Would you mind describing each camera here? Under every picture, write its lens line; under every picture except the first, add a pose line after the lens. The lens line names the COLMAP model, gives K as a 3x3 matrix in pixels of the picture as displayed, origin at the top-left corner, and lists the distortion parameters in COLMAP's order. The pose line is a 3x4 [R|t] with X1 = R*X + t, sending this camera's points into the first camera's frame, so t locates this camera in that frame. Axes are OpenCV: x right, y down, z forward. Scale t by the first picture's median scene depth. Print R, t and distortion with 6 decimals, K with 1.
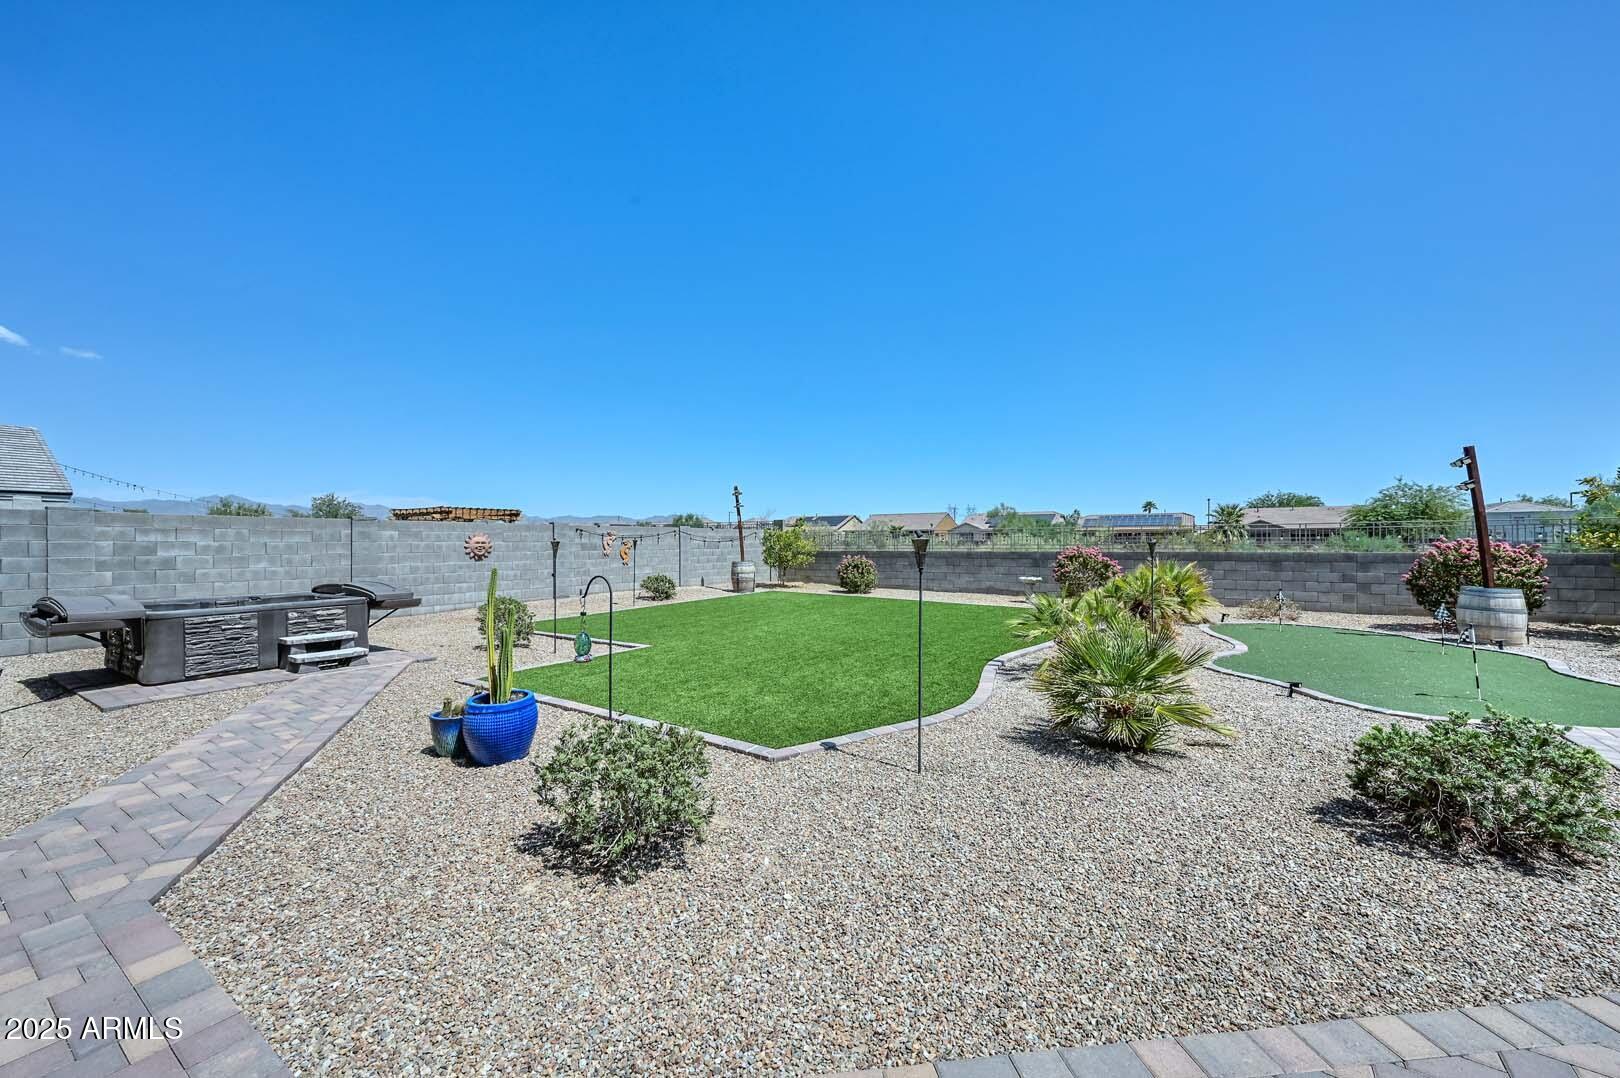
lens RADIAL K [[639.5, 0, 811.3], [0, 639.5, 540.3], [0, 0, 1]] dist [0.019483, 0.000243]
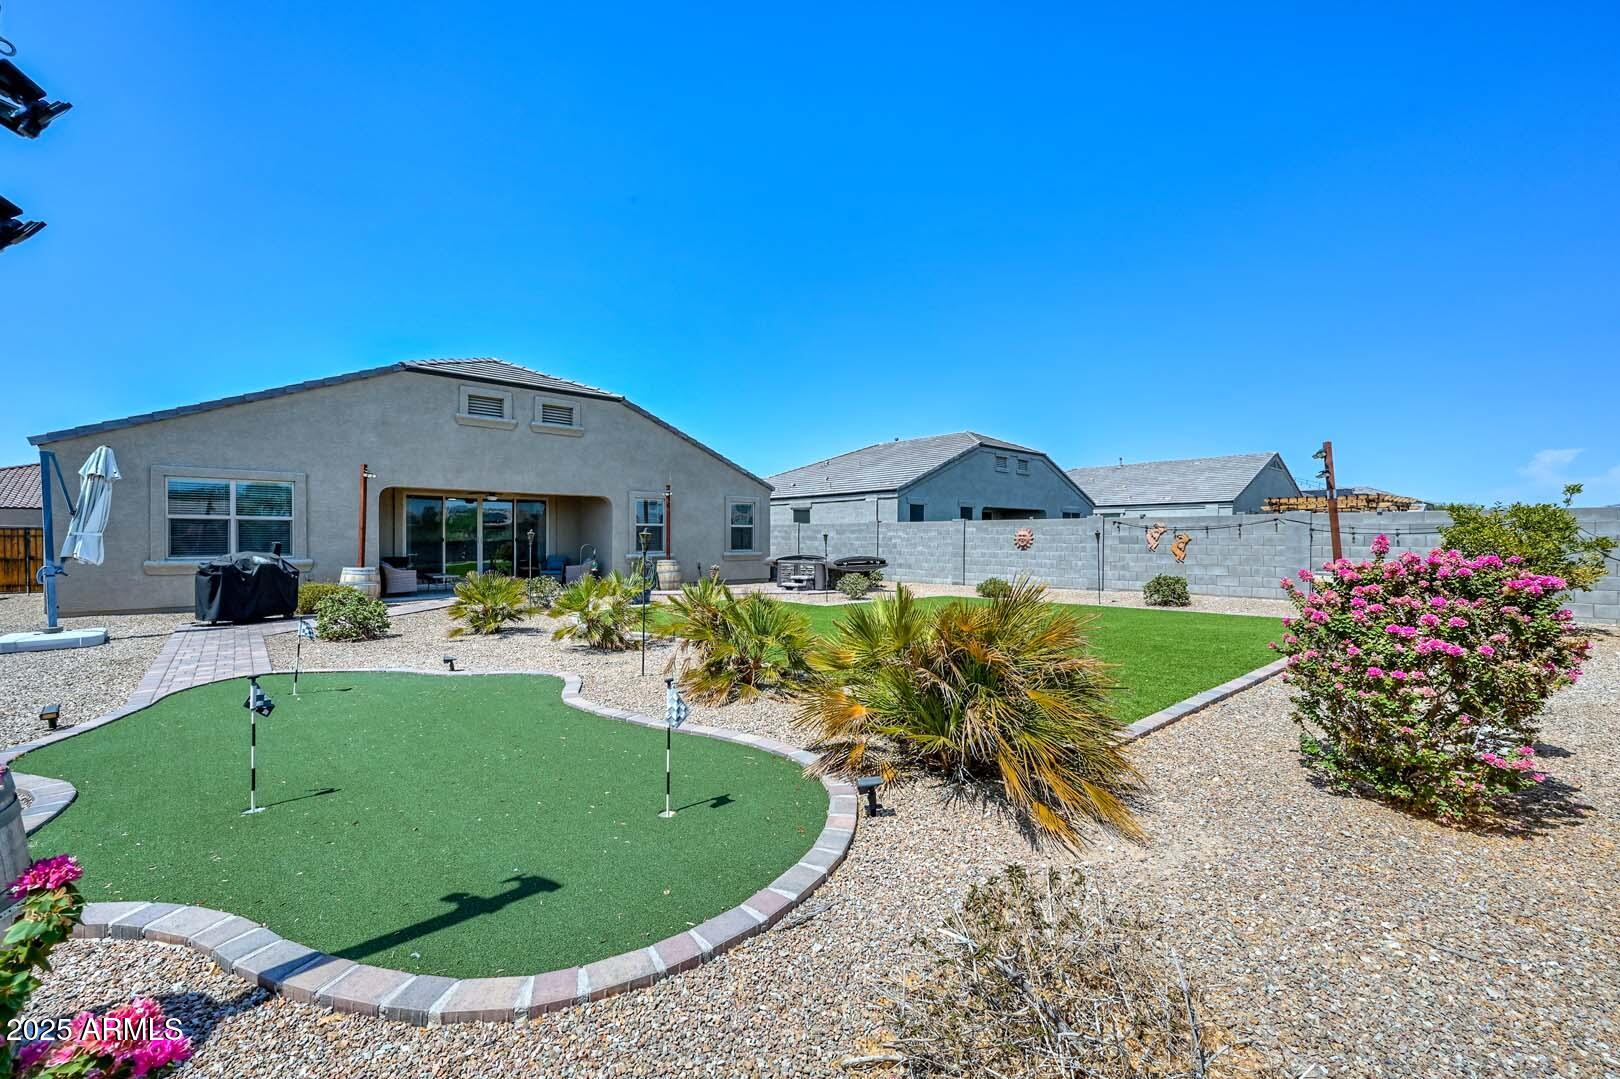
lens RADIAL K [[659.7, 0, 800.8], [0, 659.7, 540.9], [0, 0, 1]] dist [0.001968, 0.000064]
pose [[-0.282727, 0.008924, -0.959159, 0.745349], [0.004255, 0.999959, 0.008049, 0.001286], [0.959191, -0.001805, -0.282753, 0.825804]]
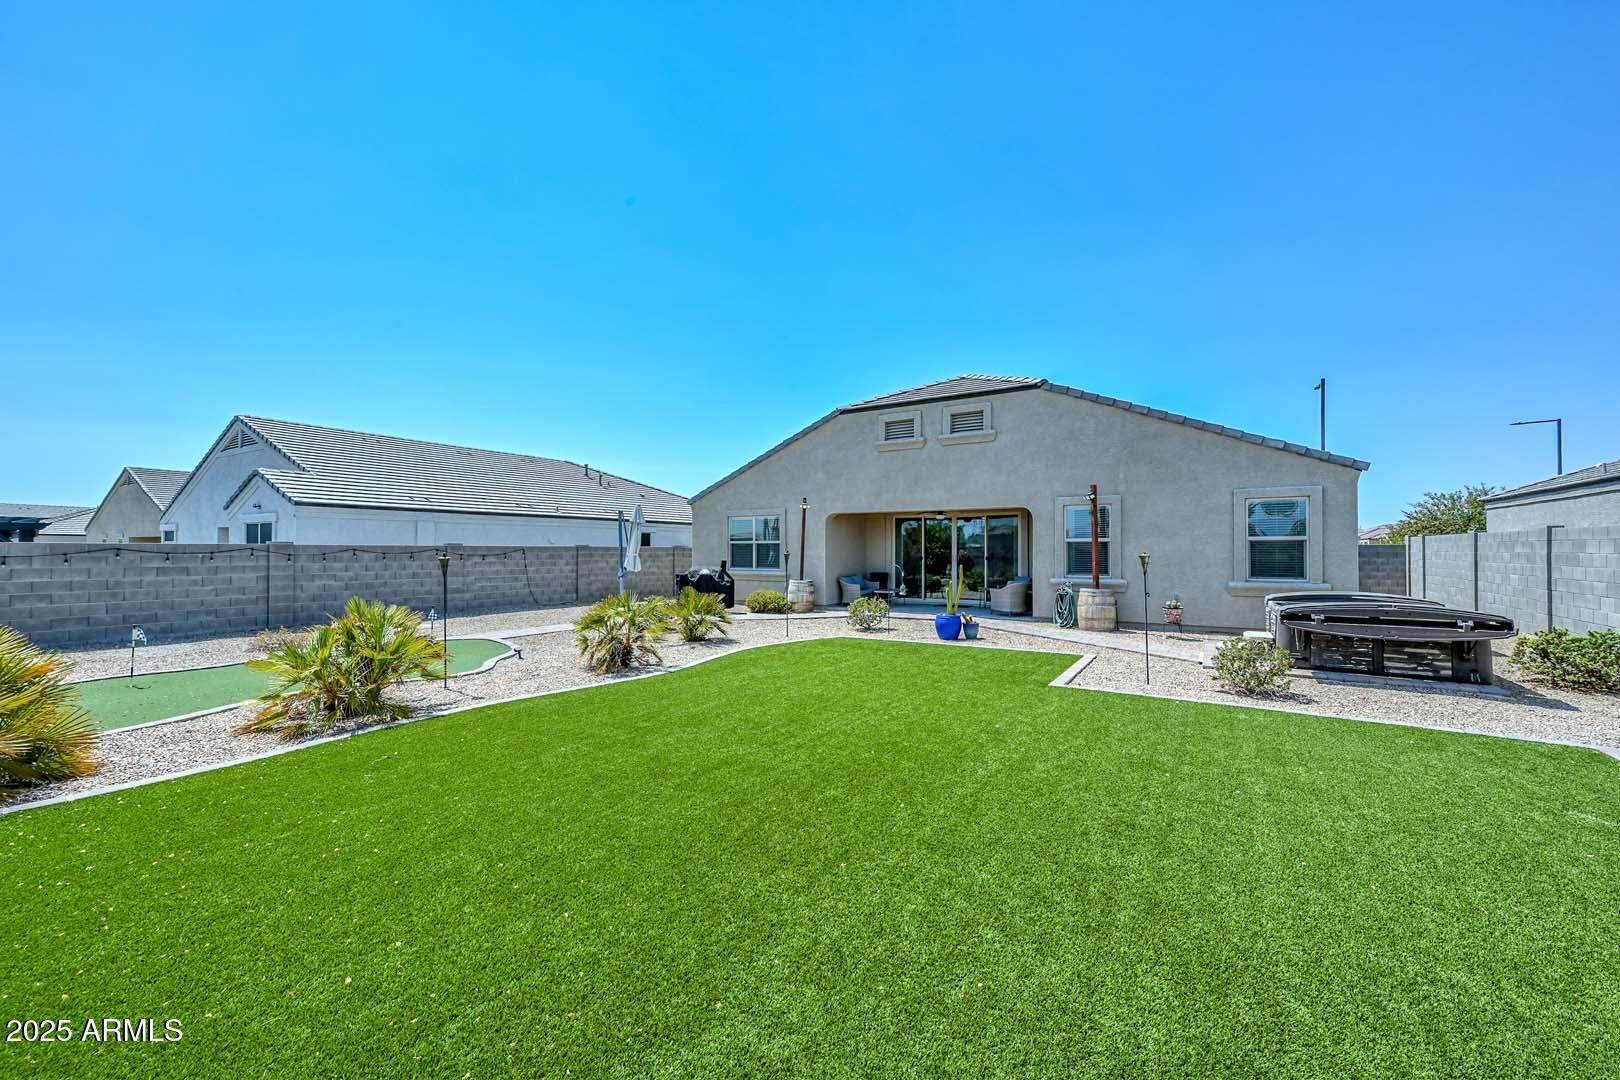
lens RADIAL K [[633.3, 0, 806.5], [0, 633.3, 548.1], [0, 0, 1]] dist [0.023310, 0.000127]
pose [[-0.999985, 0.003438, -0.004342, 0.053315], [0.003483, 0.999940, -0.010393, -0.000885], [0.004306, -0.010408, -0.999937, 1.083257]]
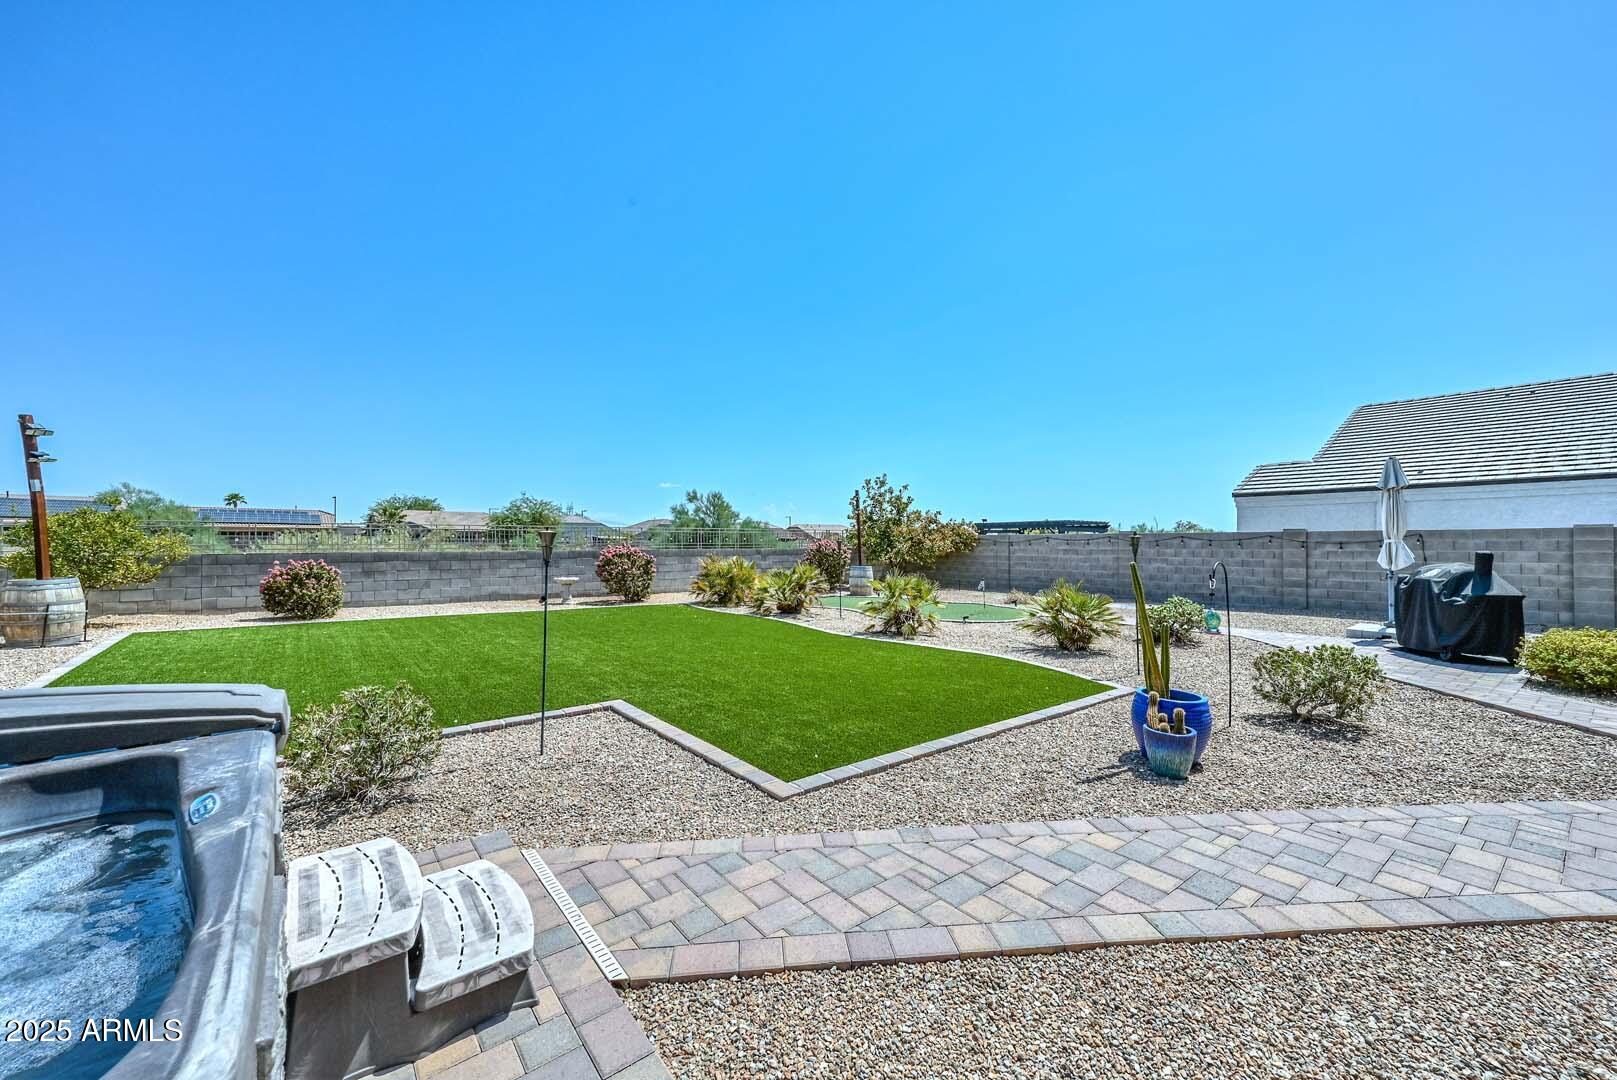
lens RADIAL K [[632.2, 0, 819.4], [0, 632.2, 538.5], [0, 0, 1]] dist [0.023310, 0.000127]
pose [[0.312234, 0.010730, 0.949945, -0.460370], [-0.006664, 0.999936, -0.009104, 0.005038], [-0.949982, -0.003487, 0.312286, 0.355692]]
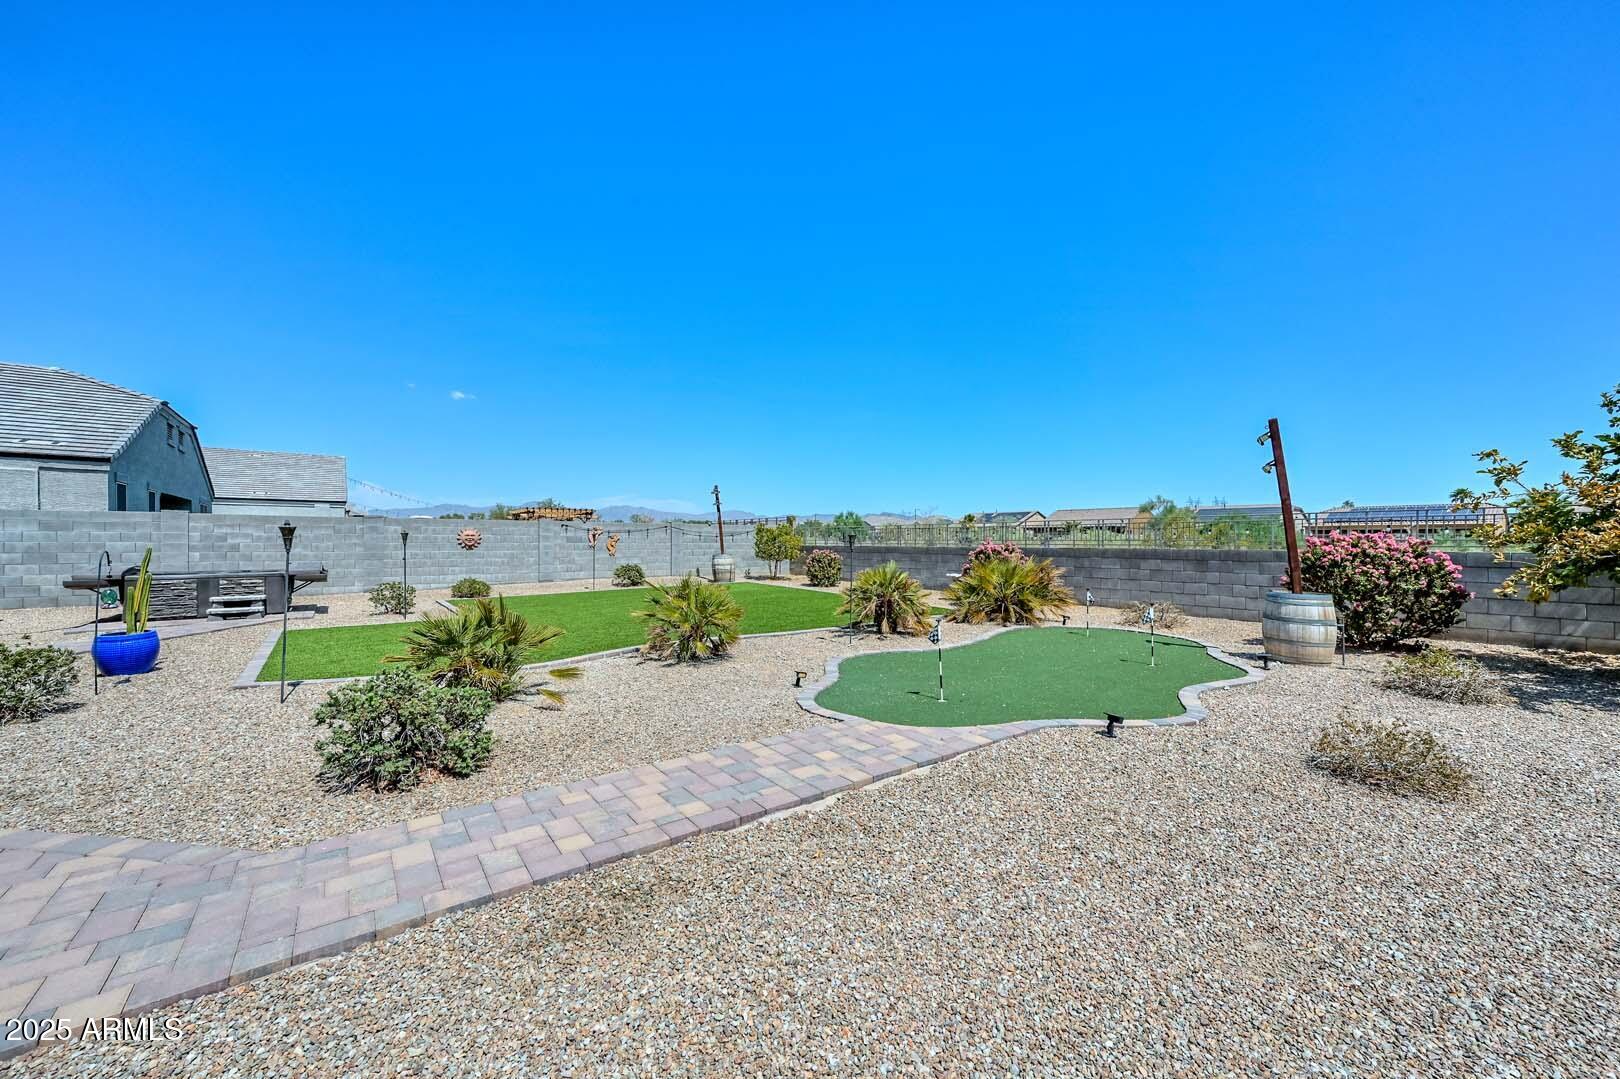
lens RADIAL K [[633.3, 0, 801.2], [0, 633.3, 539.3], [0, 0, 1]] dist [0.023310, 0.000127]
pose [[0.942349, 0.004641, -0.334599, 0.454447], [-0.003938, 0.999988, 0.002779, 0.004425], [0.334608, -0.001301, 0.942356, 0.028678]]
